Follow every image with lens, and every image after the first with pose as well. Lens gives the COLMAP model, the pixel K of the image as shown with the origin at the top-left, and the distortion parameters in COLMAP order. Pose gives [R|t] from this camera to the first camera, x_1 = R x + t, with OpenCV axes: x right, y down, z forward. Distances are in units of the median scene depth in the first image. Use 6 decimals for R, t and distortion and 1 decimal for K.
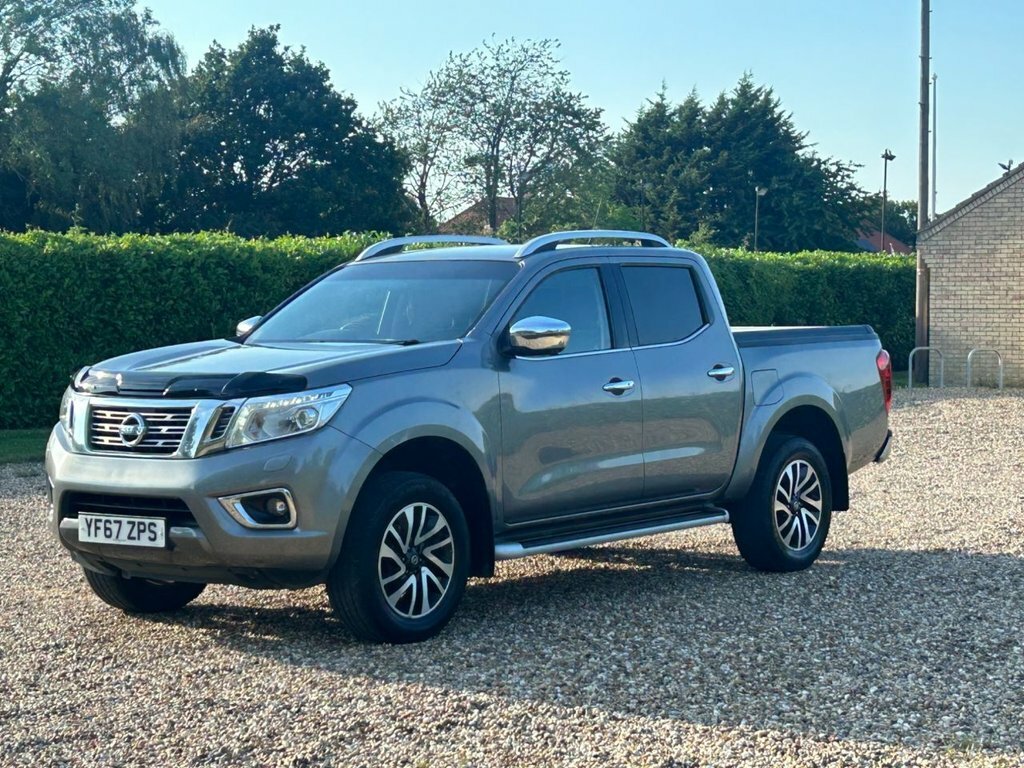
lens RADIAL K [[2111.3, 0, 534.1], [0, 2111.3, 420.6], [0, 0, 1]] dist [0.219048, -0.721597]
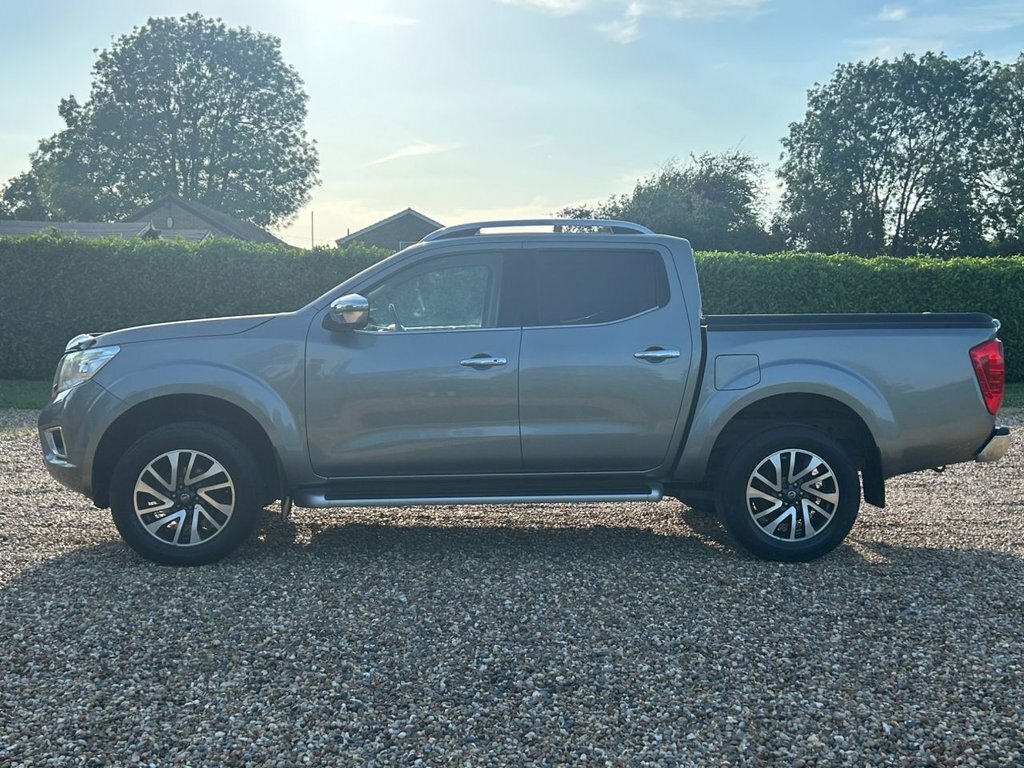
lens RADIAL K [[1156.2, 0, 522.5], [0, 1156.2, 387.8], [0, 0, 1]] dist [0.146157, -0.359567]
pose [[0.678807, 0.056658, -0.732128, 0.483734], [-0.050243, 0.998266, 0.030671, -0.022070], [0.732596, 0.015965, 0.680477, 0.611781]]
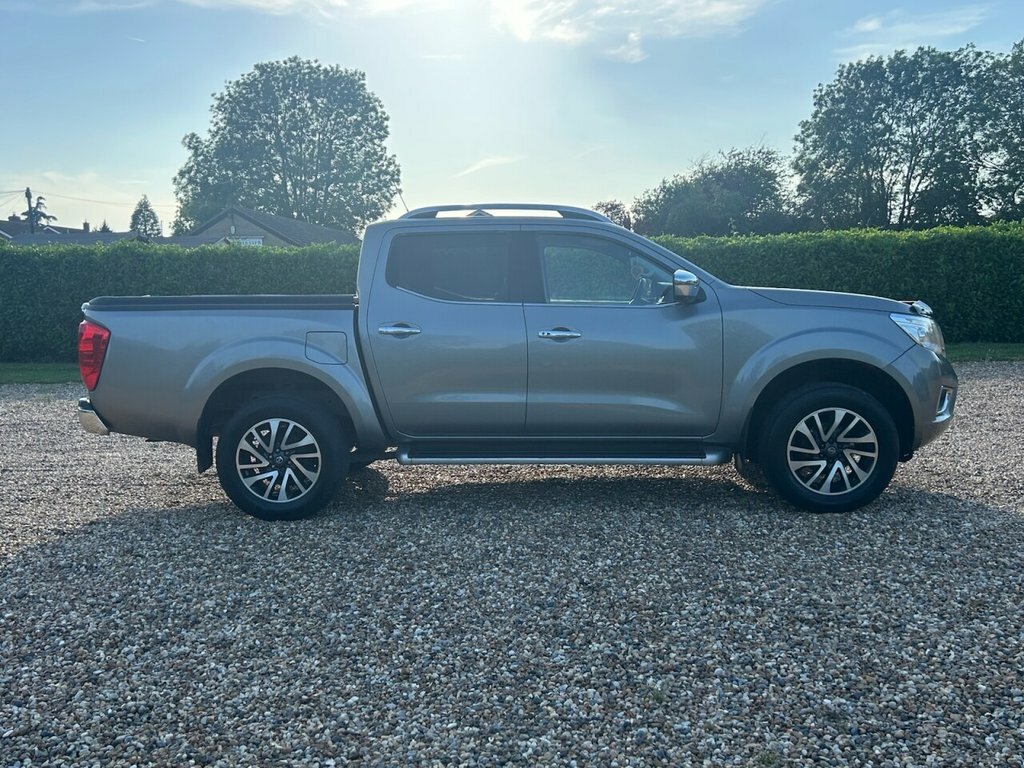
lens RADIAL K [[964.4, 0, 513.5], [0, 964.4, 396.2], [0, 0, 1]] dist [0.062140, -0.075497]
pose [[0.569643, 0.075894, -0.818380, 0.786802], [-0.023495, 0.996824, 0.076088, -0.042517], [0.821556, -0.024115, 0.569617, 1.063600]]
